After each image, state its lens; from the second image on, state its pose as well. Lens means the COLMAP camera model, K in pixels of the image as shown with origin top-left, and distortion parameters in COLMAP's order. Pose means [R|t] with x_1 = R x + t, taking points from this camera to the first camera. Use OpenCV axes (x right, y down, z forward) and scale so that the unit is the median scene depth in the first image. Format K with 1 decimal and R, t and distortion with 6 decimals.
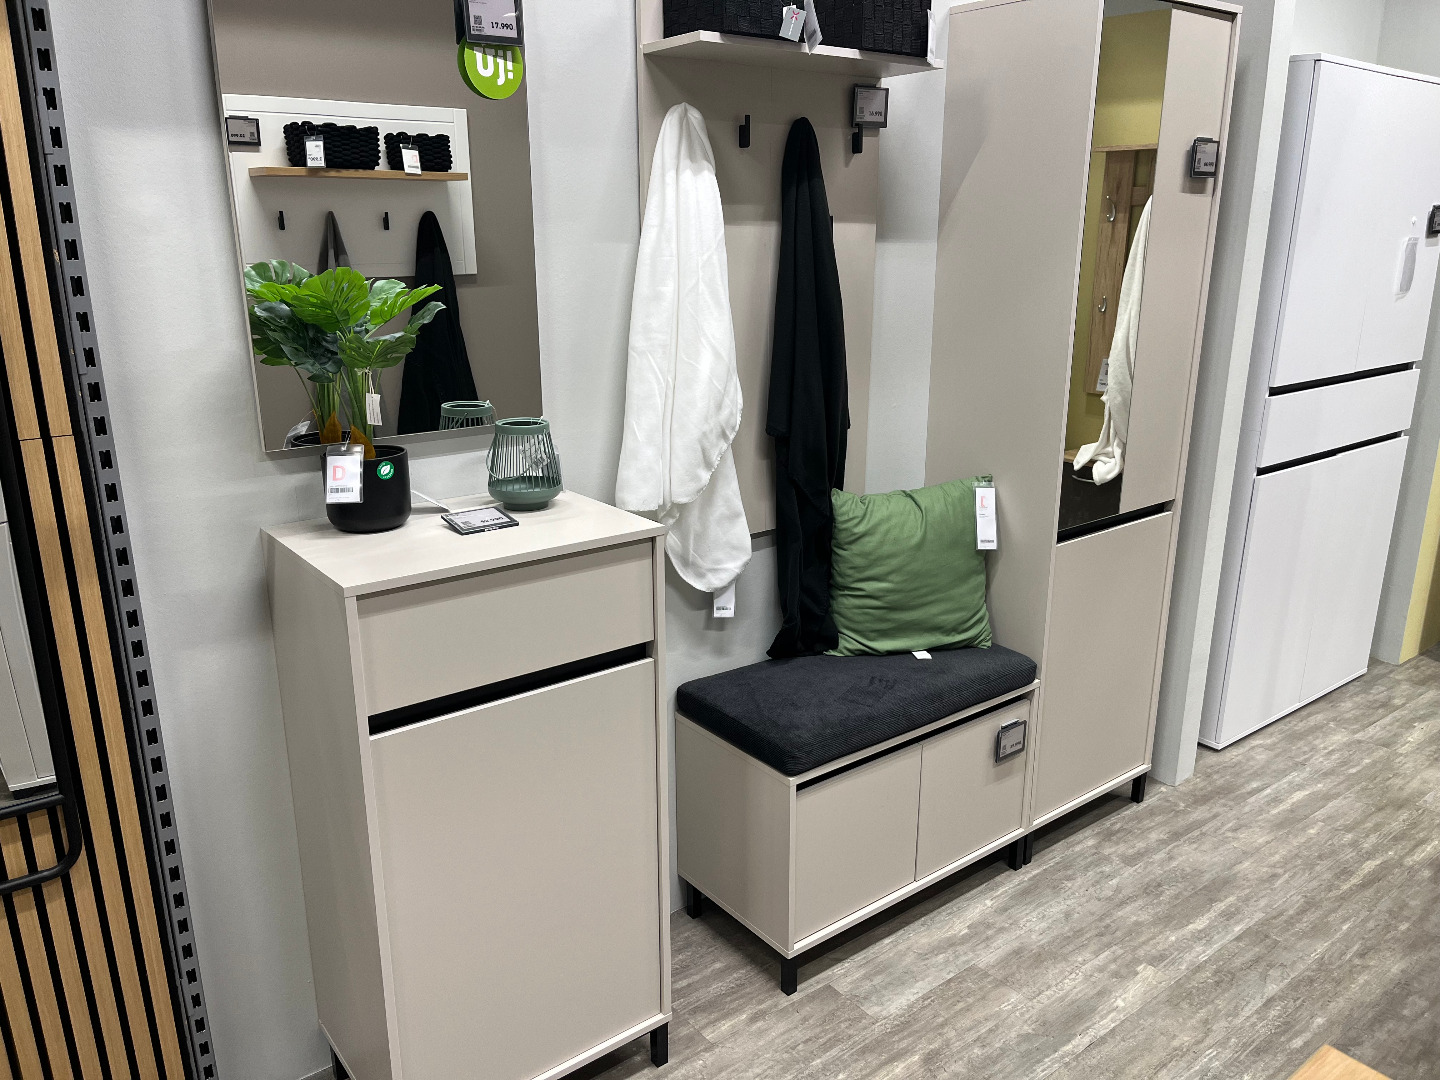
lens RADIAL K [[1106.9, 0, 716.3], [0, 1106.9, 543.5], [0, 0, 1]] dist [0.032349, -0.048010]
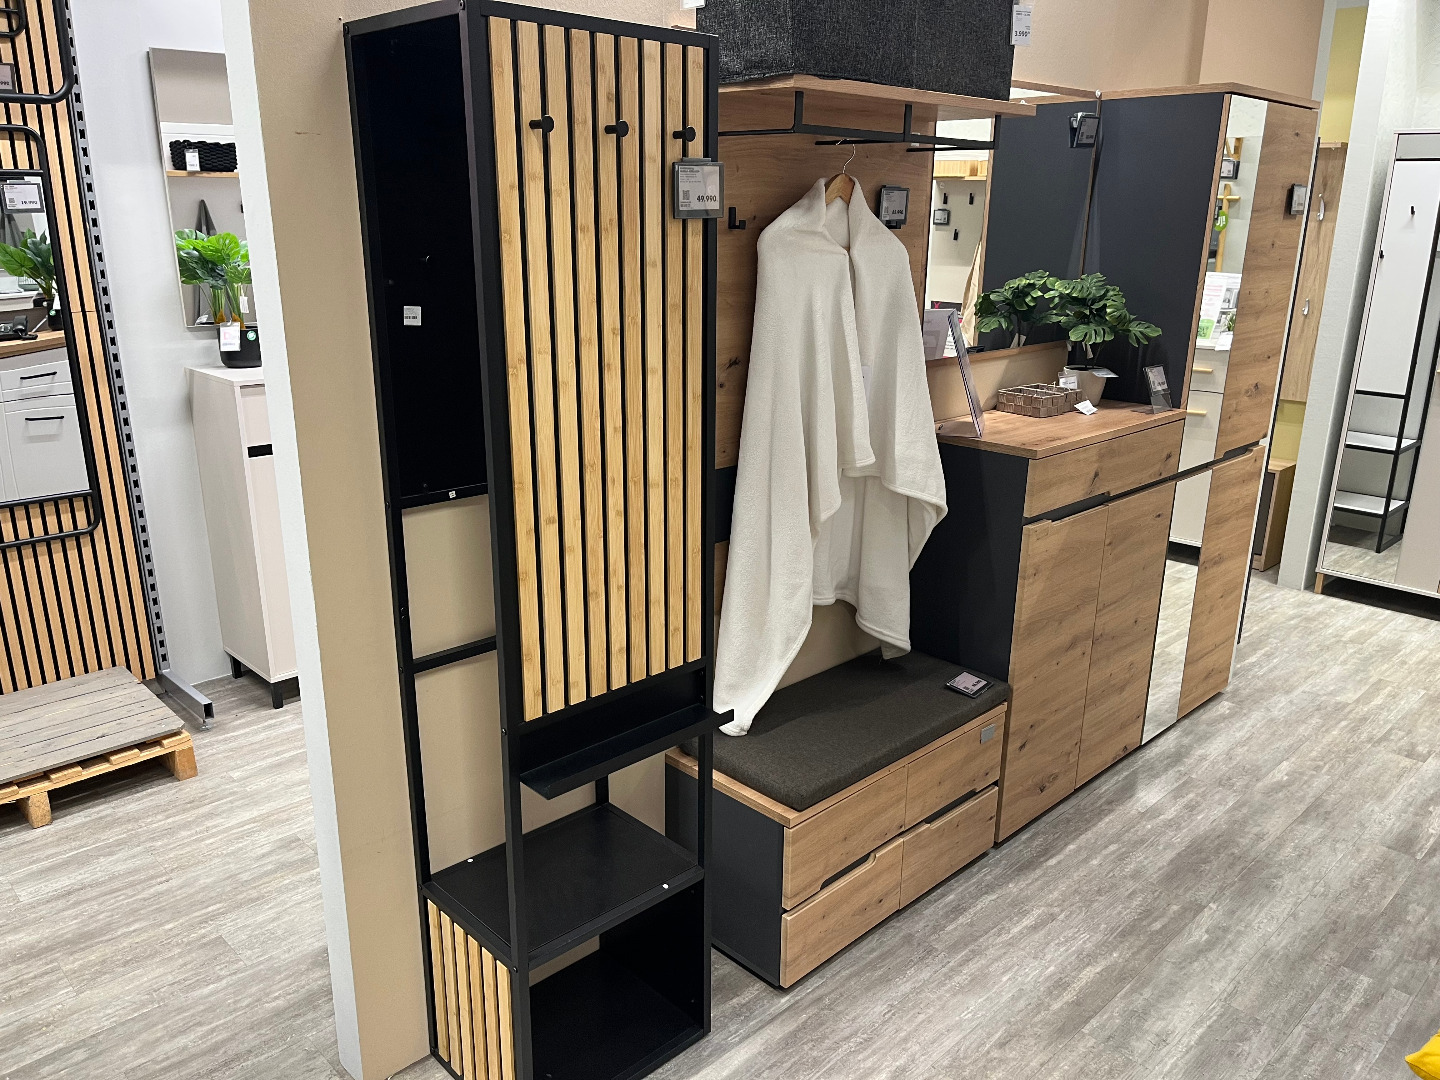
lens RADIAL K [[1106.9, 0, 726.2], [0, 1106.9, 540.5], [0, 0, 1]] dist [0.032349, -0.048010]
pose [[0.992621, -0.029106, 0.117710, 0.303525], [0.027951, 0.999544, 0.011448, 0.306007], [-0.117989, -0.008073, 0.992982, -1.091129]]
